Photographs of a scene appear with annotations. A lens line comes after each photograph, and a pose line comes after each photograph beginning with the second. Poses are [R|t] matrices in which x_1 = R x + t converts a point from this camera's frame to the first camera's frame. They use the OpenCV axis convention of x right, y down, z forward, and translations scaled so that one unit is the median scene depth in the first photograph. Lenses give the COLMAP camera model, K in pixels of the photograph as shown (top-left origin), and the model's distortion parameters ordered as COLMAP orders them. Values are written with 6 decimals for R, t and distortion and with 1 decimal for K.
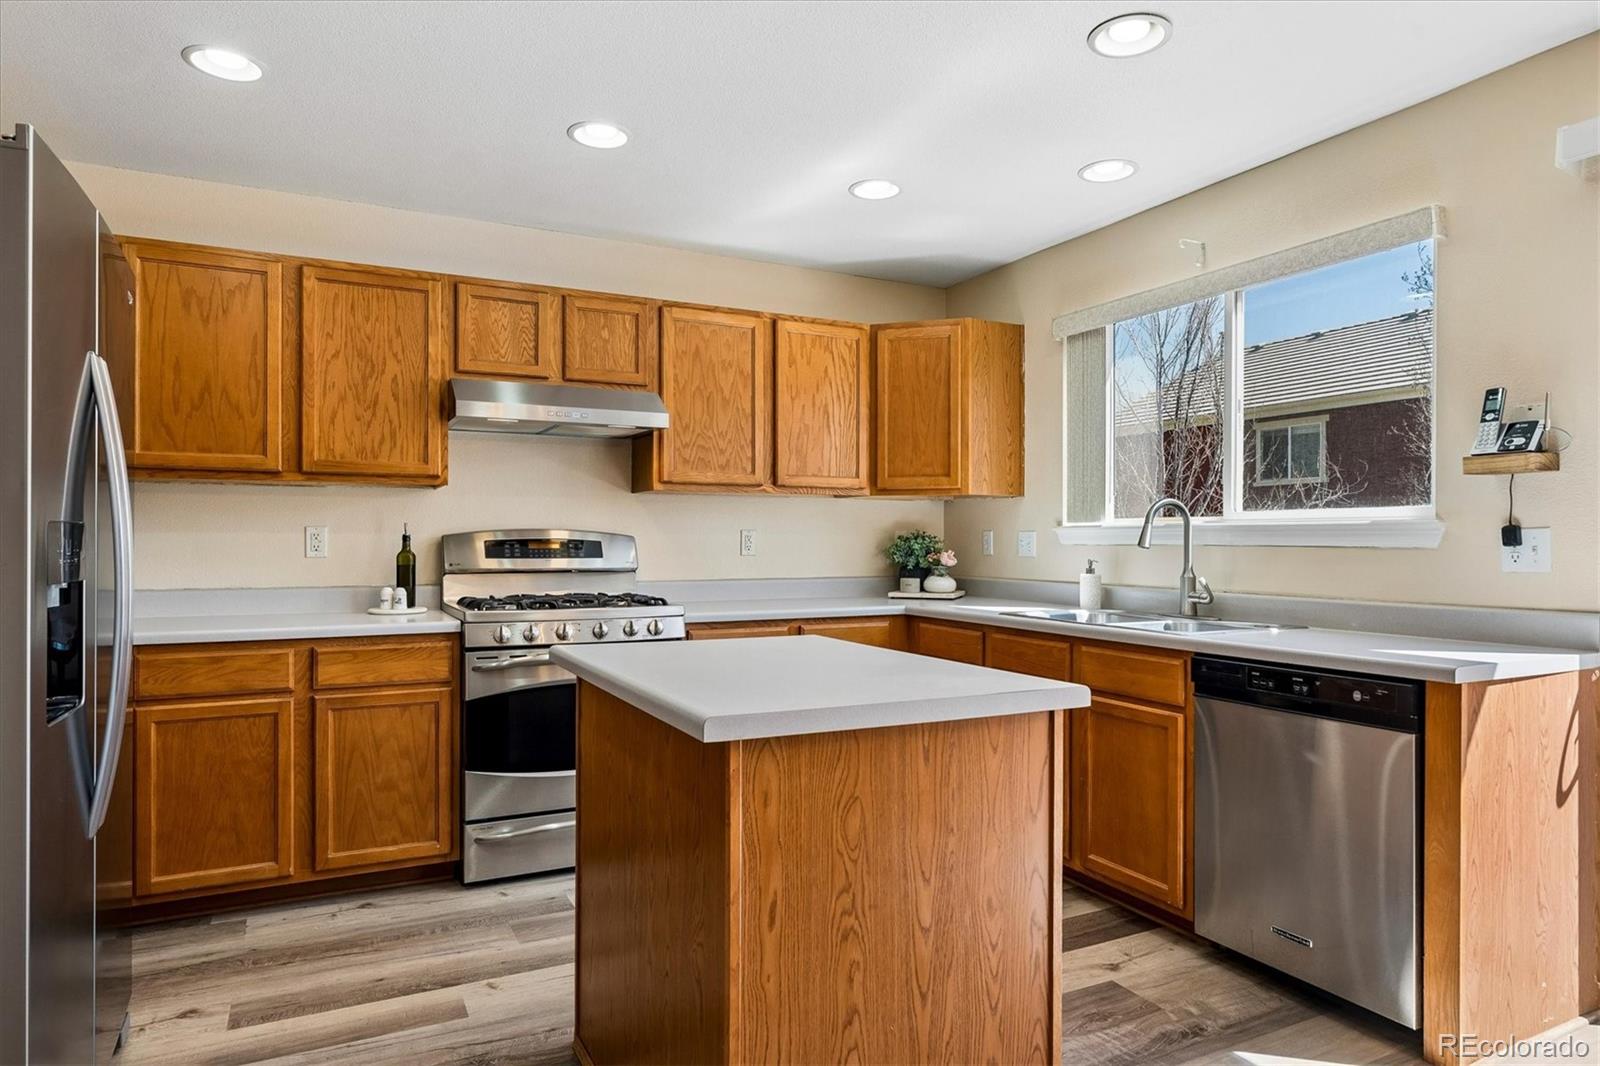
lens RADIAL K [[920.2, 0, 824.9], [0, 920.2, 540.3], [0, 0, 1]] dist [-0.002155, -0.000324]
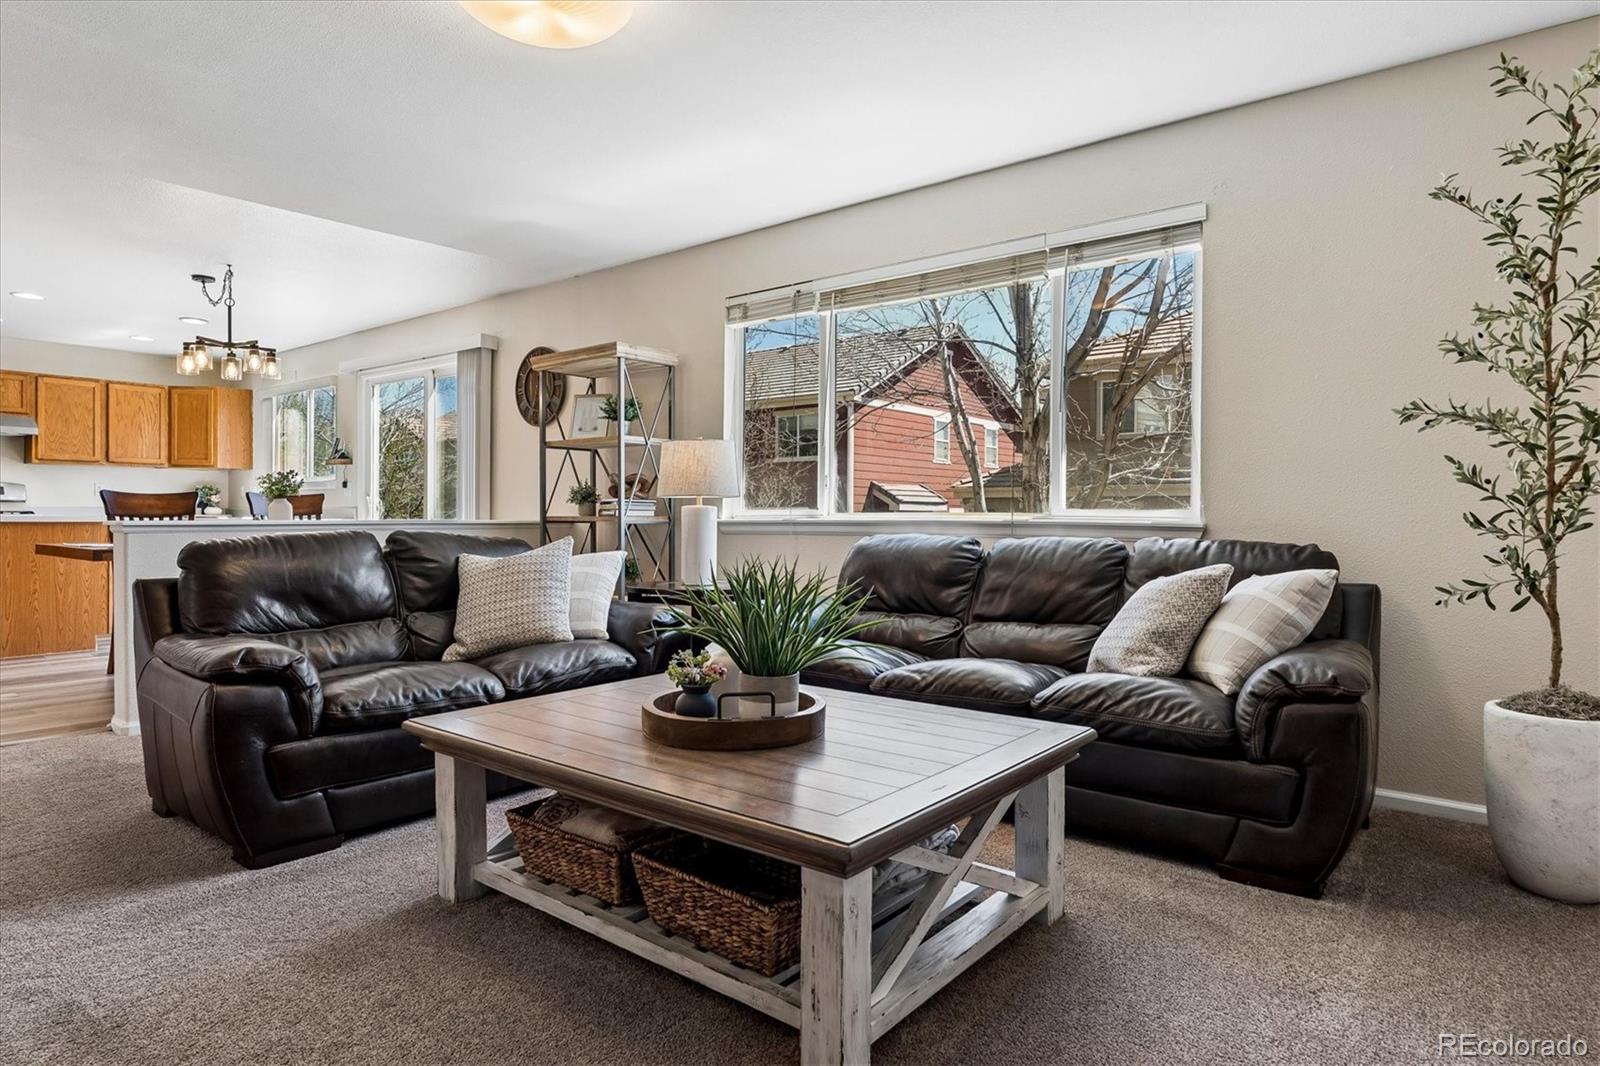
lens RADIAL K [[920.2, 0, 809.0], [0, 920.2, 518.2], [0, 0, 1]] dist [-0.002155, -0.000324]
pose [[0.919959, 0.002551, 0.392005, 0.633949], [-0.003962, 0.999988, 0.002790, 0.061126], [-0.391994, -0.004120, 0.919959, -1.661593]]
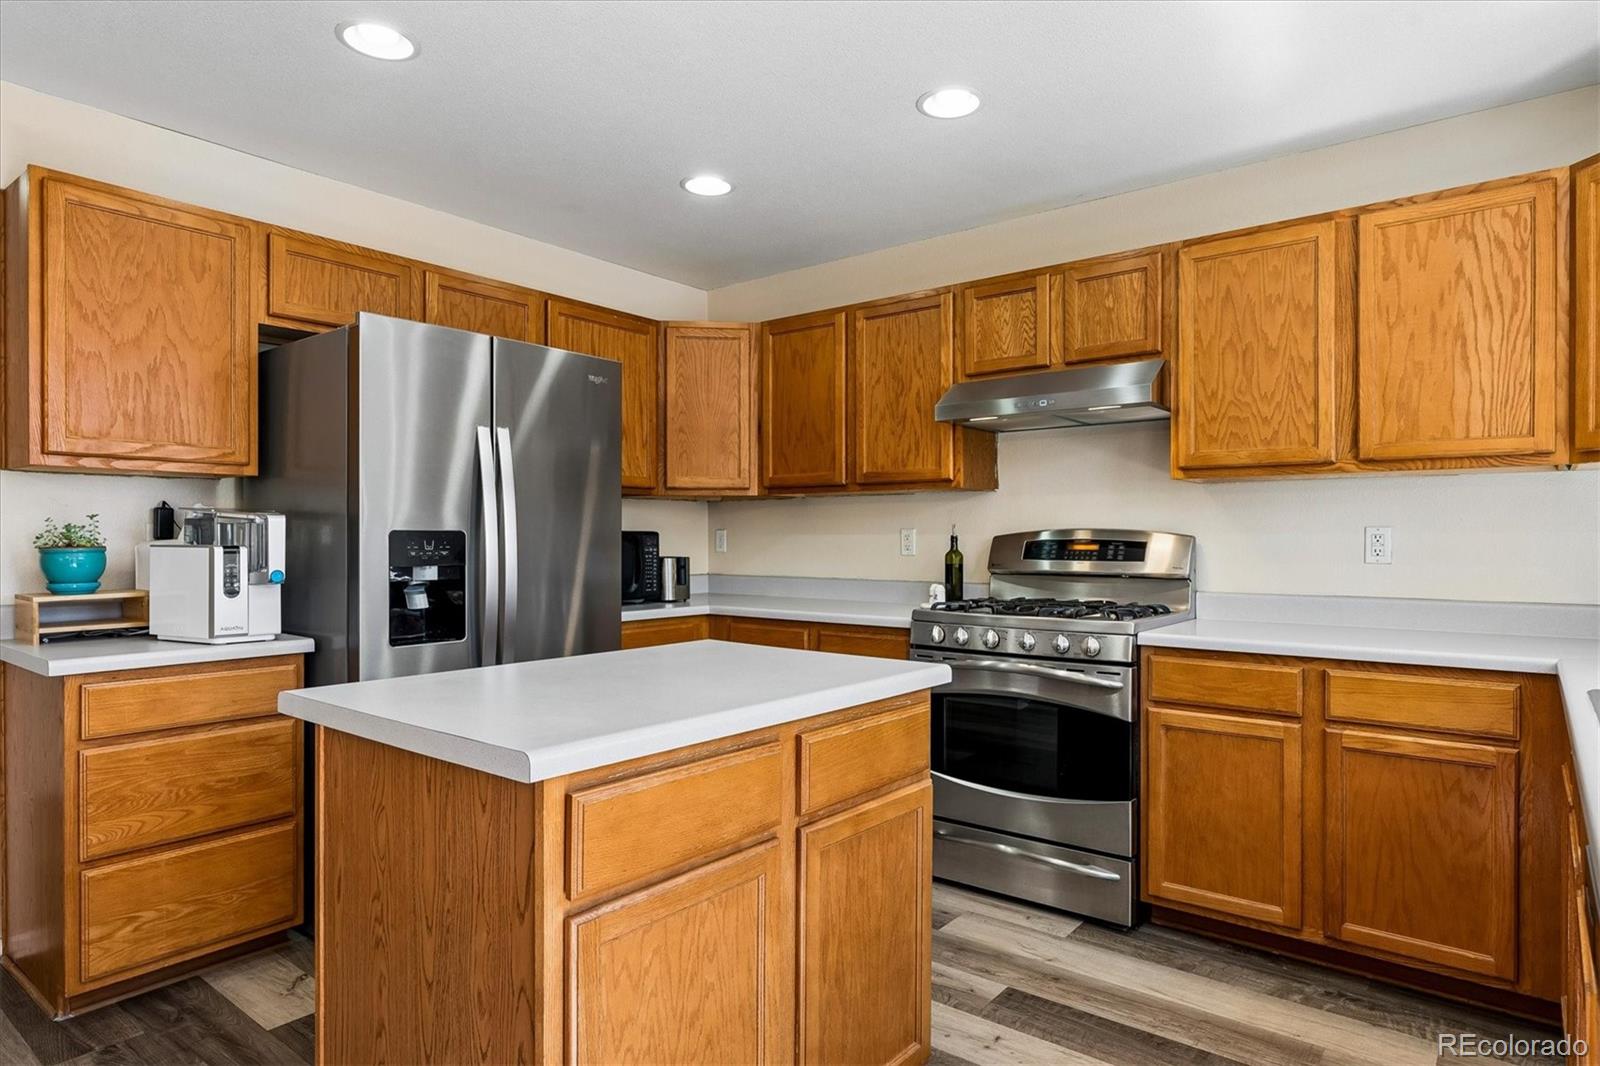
lens RADIAL K [[920.2, 0, 810.4], [0, 920.2, 542.3], [0, 0, 1]] dist [-0.002155, -0.000324]
pose [[0.426326, 0.002719, -0.904566, 0.406830], [-0.001020, 0.999996, 0.002525, -0.000929], [0.904569, -0.000153, 0.426327, 0.366141]]
